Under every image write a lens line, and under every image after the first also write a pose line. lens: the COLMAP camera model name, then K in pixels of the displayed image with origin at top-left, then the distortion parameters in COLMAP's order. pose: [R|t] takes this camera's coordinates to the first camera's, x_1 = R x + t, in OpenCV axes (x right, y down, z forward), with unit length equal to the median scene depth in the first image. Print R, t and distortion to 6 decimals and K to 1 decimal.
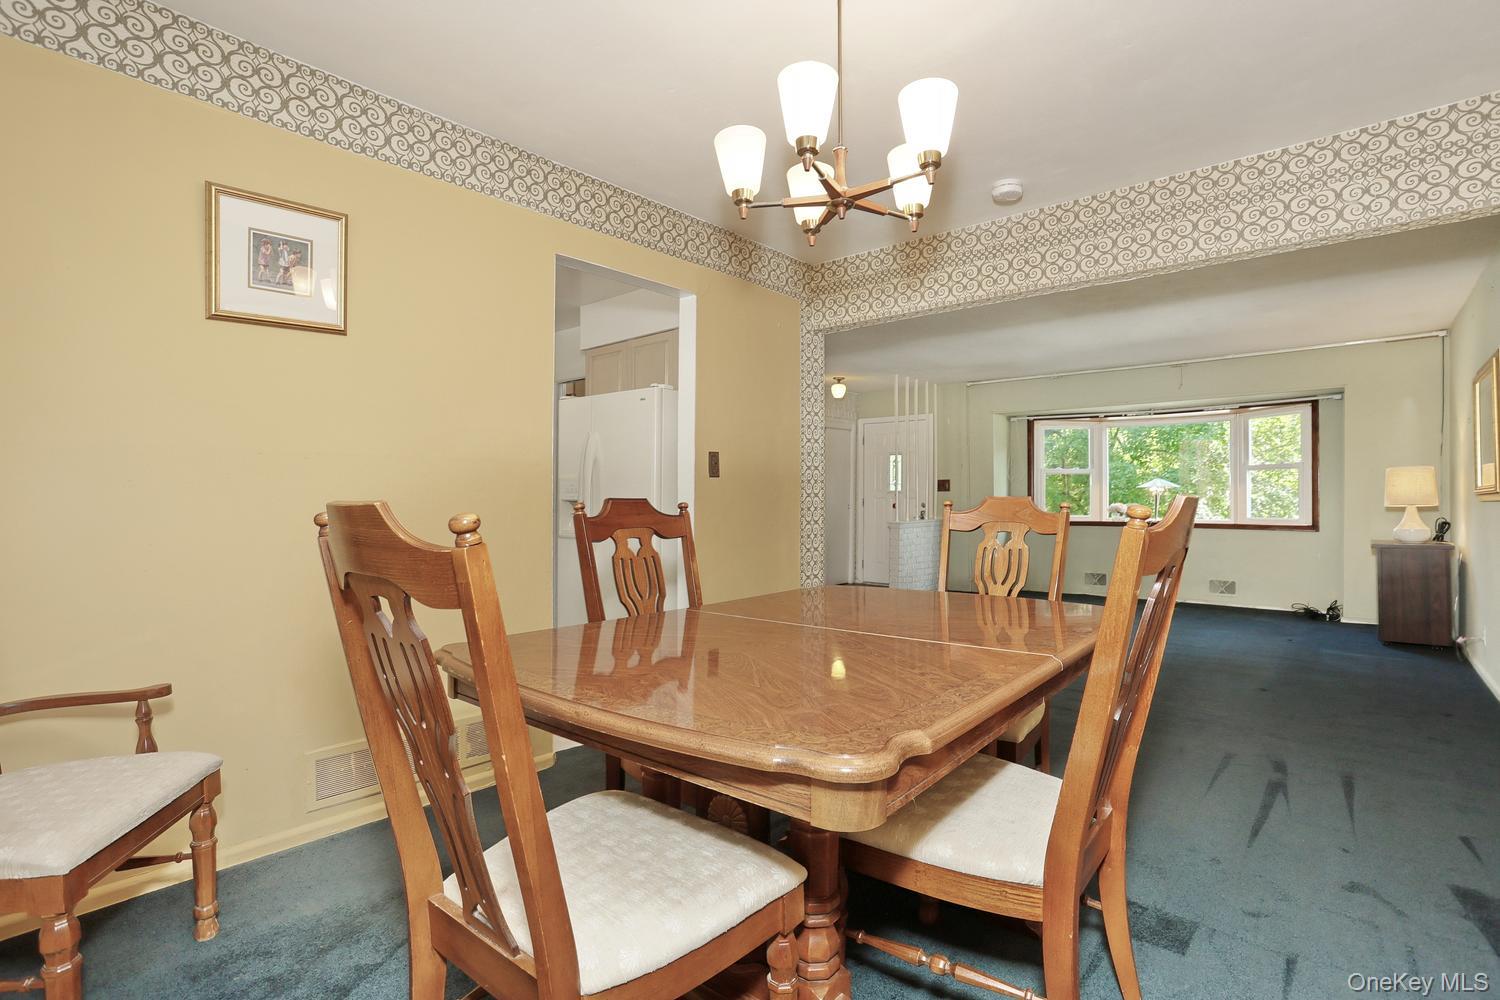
lens RADIAL K [[729.6, 0, 751.3], [0, 729.6, 499.5], [0, 0, 1]] dist [-0.039962, 0.008472]
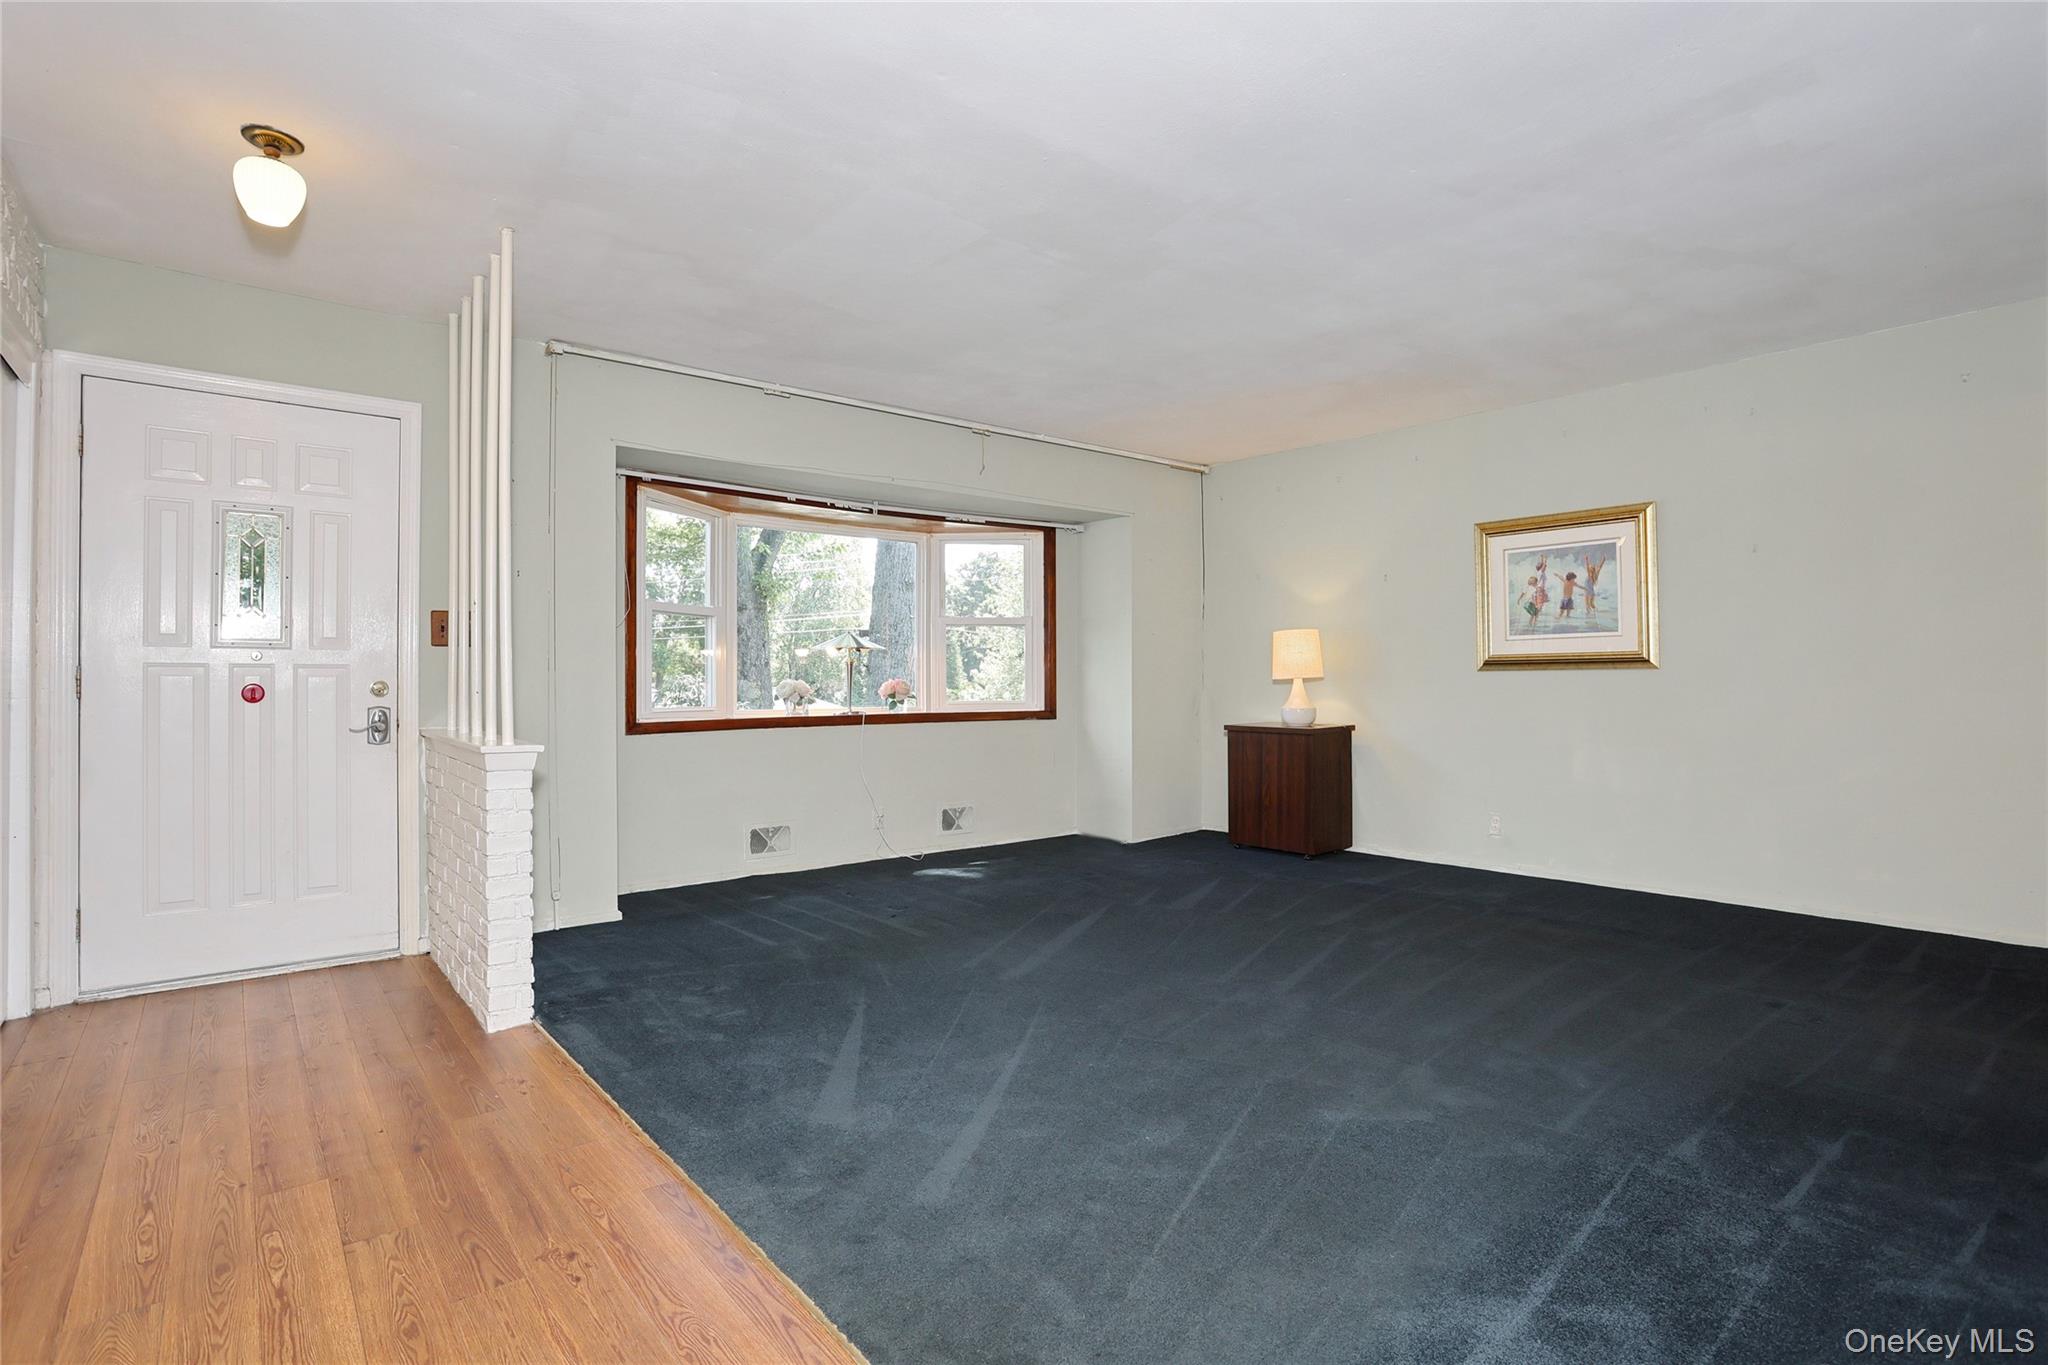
lens RADIAL K [[996.1, 0, 1020.6], [0, 996.1, 678.6], [0, 0, 1]] dist [-0.039962, 0.008472]
pose [[0.196823, 0.001168, 0.980438, -0.155591], [0.010262, 0.999942, -0.003252, 0.008817], [-0.980385, 0.010701, 0.196800, 0.836474]]
